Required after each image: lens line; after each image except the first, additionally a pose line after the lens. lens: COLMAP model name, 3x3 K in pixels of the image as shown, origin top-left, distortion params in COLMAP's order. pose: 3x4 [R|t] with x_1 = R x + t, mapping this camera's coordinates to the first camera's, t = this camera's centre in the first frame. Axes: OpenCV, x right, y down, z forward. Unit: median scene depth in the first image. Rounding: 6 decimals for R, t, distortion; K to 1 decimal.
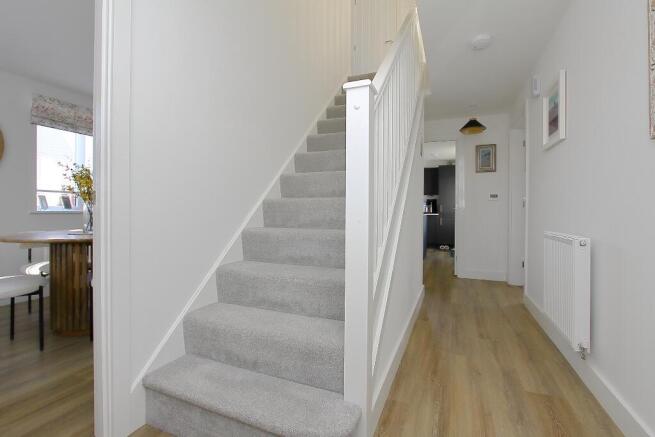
lens RADIAL K [[302.6, 0, 325.3], [0, 302.6, 216.9], [0, 0, 1]] dist [-0.004284, -0.000628]
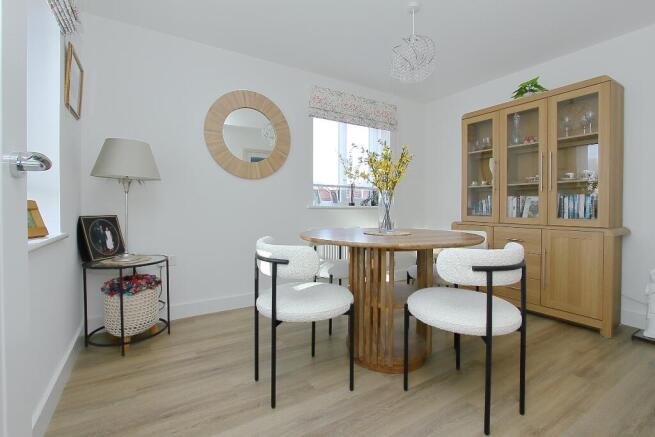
lens RADIAL K [[302.6, 0, 328.2], [0, 302.6, 214.9], [0, 0, 1]] dist [-0.004284, -0.000628]
pose [[0.820593, 0.007773, -0.571461, -0.358558], [-0.002537, 0.999947, 0.009958, 0.000731], [0.571508, -0.006722, 0.820569, 0.223632]]
